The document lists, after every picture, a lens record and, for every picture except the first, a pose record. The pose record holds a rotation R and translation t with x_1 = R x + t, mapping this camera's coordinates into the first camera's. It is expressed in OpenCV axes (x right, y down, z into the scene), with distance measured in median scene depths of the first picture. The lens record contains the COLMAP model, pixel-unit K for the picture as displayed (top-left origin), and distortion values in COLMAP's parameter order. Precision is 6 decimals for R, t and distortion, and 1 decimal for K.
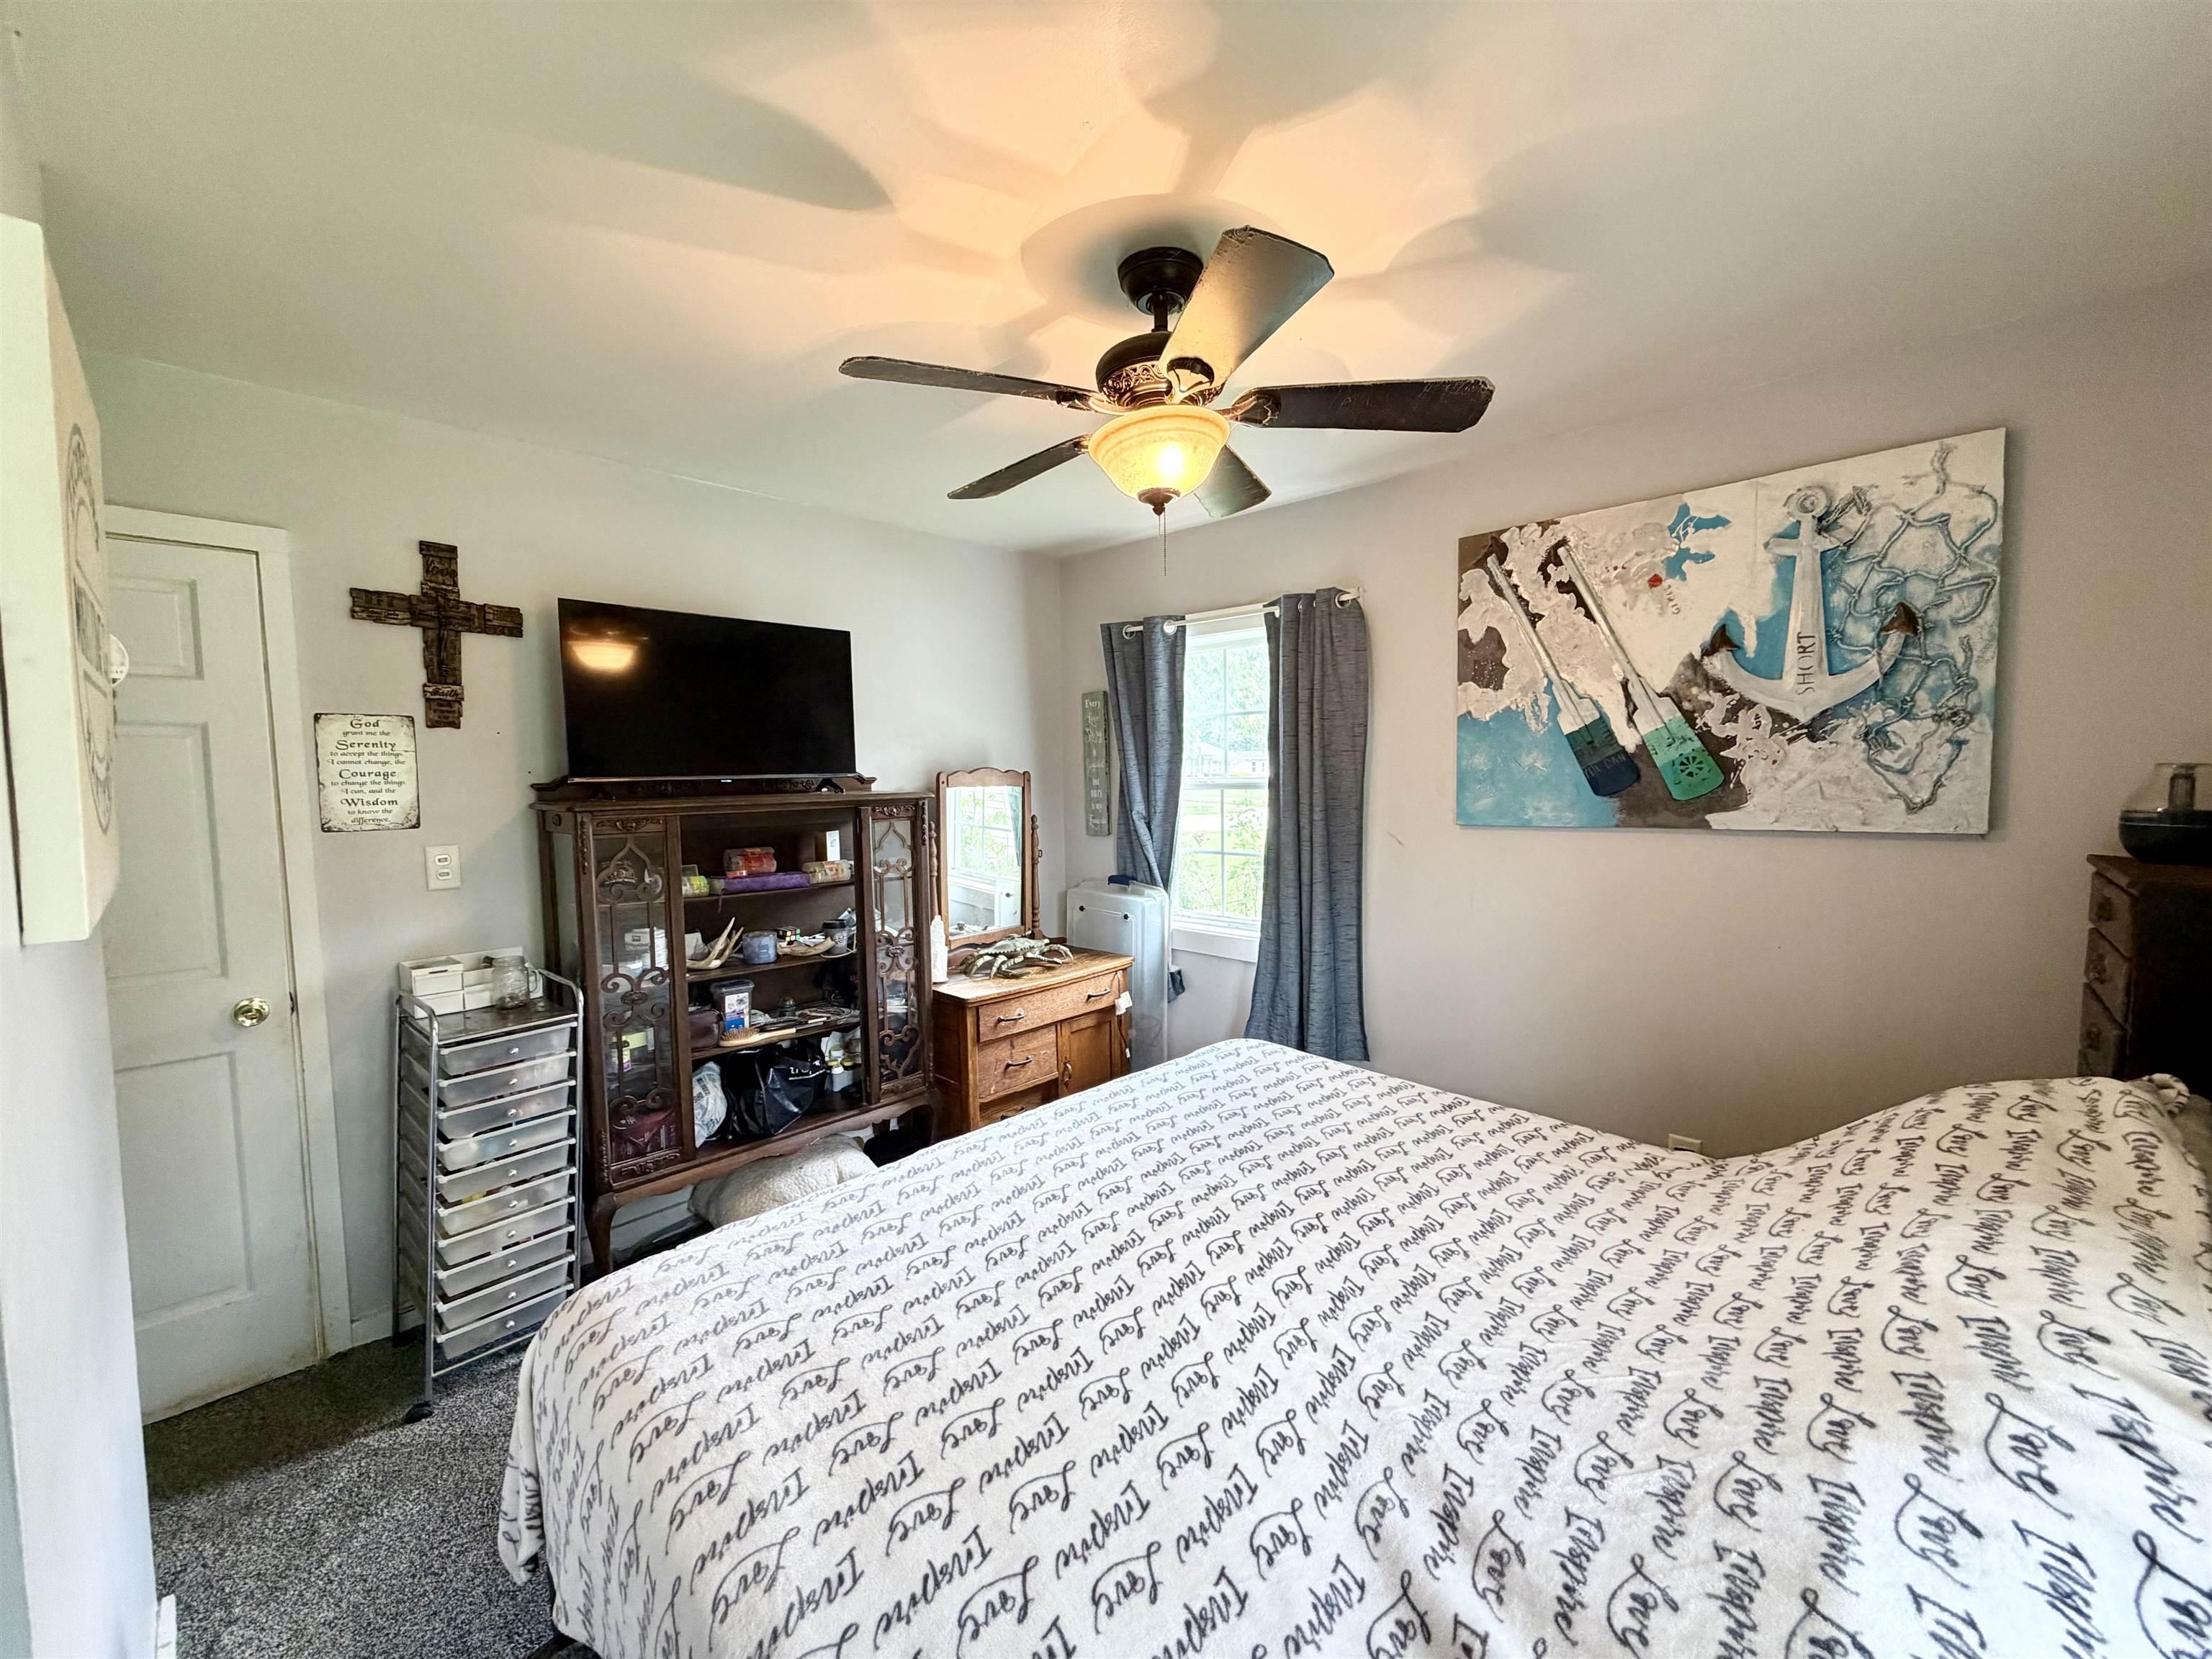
lens RADIAL K [[877.7, 0, 1102.8], [0, 877.7, 828.3], [0, 0, 1]] dist [-0.001023, 0.000195]
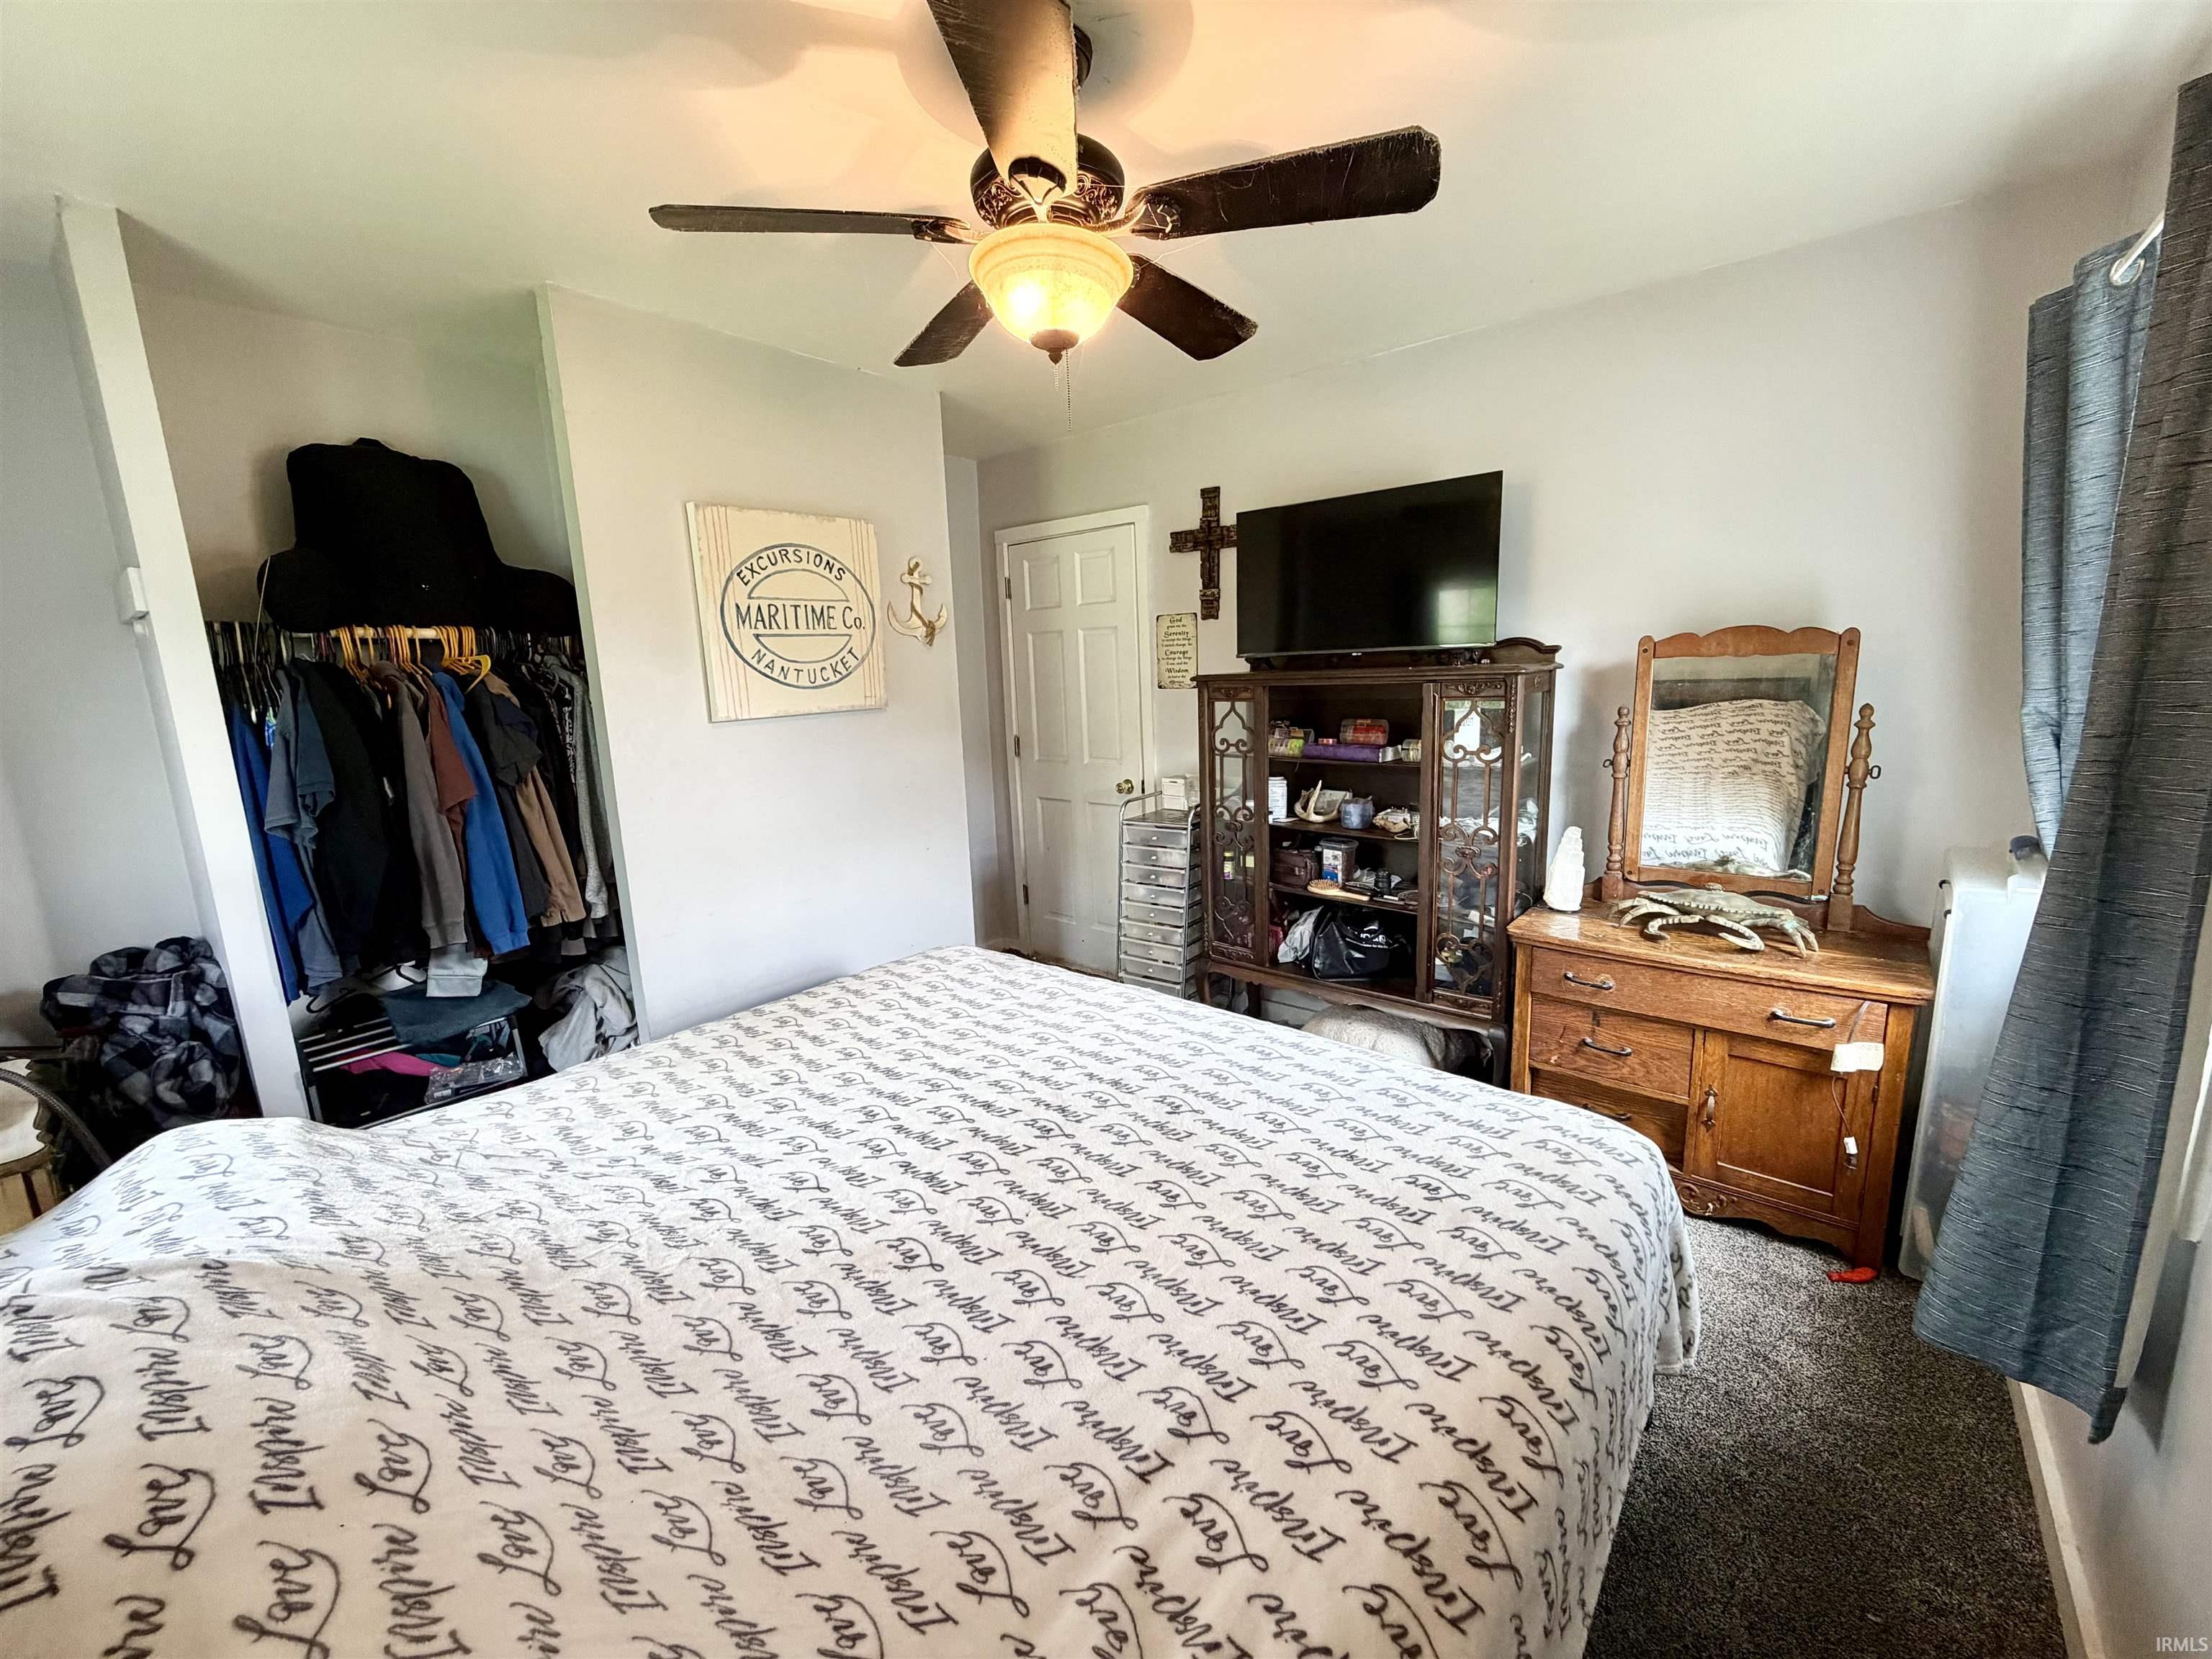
lens RADIAL K [[878.4, 0, 1104.8], [0, 878.4, 839.7], [0, 0, 1]] dist [0.000073, -0.000276]
pose [[0.074575, 0.211013, -0.974634, 0.745154], [-0.025367, 0.977441, 0.209679, -0.058596], [0.996893, 0.009087, 0.078245, 0.721875]]
